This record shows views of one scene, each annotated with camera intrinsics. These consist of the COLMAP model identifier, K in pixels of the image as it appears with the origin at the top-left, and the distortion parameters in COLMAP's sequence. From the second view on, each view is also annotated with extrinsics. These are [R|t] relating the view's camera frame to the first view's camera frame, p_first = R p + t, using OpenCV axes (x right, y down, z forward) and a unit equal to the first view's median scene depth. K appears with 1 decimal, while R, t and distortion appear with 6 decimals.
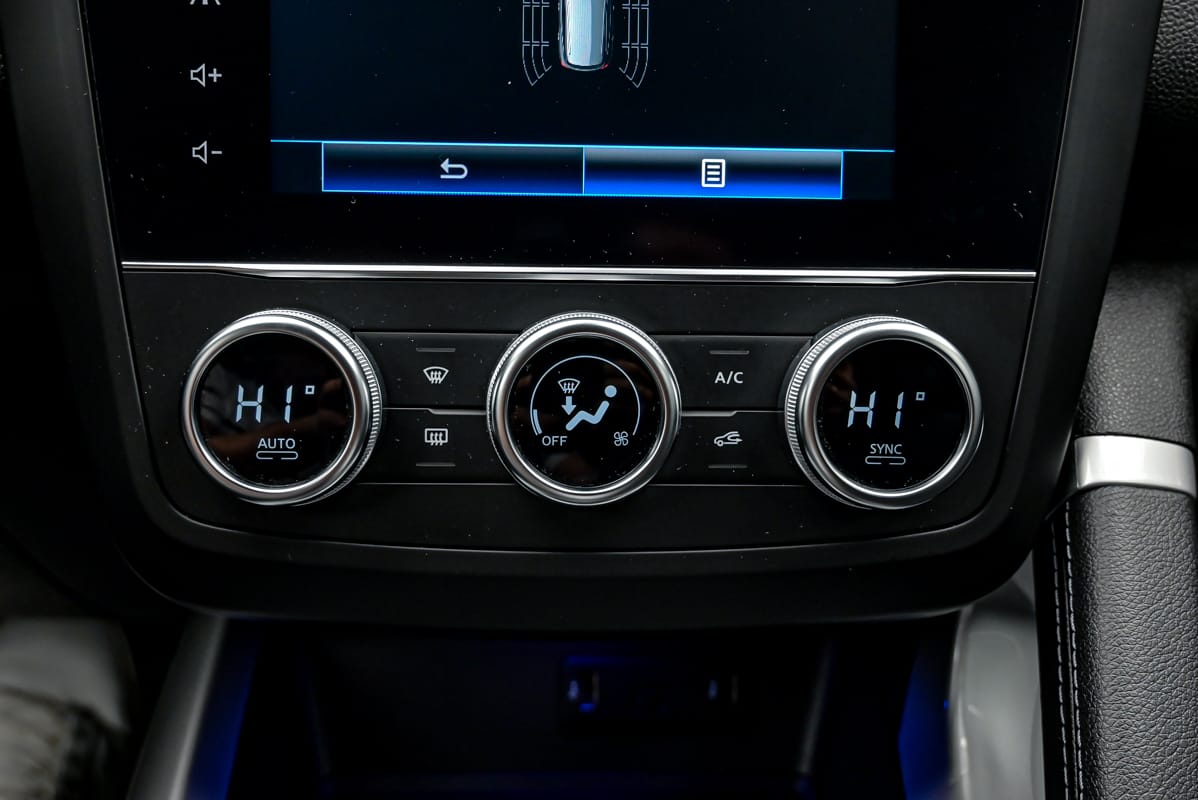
lens RADIAL K [[820.3, 0, 565.8], [0, 820.3, 369.0], [0, 0, 1]] dist [-0.011544, 0.000108]
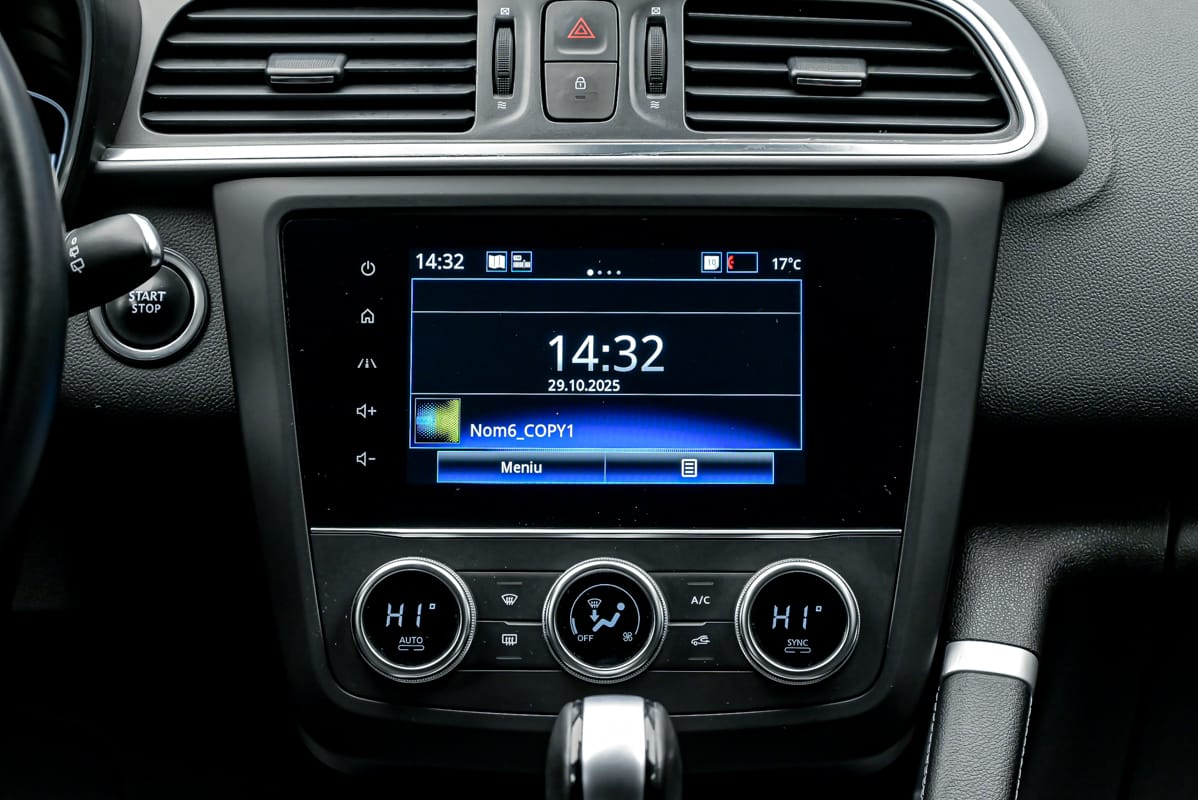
lens RADIAL K [[2497.9, 0, 598.2], [0, 2497.9, 422.3], [0, 0, 1]] dist [0.019048, 0.055406]
pose [[0.998499, -0.011231, -0.053615, 0.267707], [0.001244, 0.983155, -0.182771, 0.546864], [0.054765, 0.182430, 0.981692, -3.718017]]
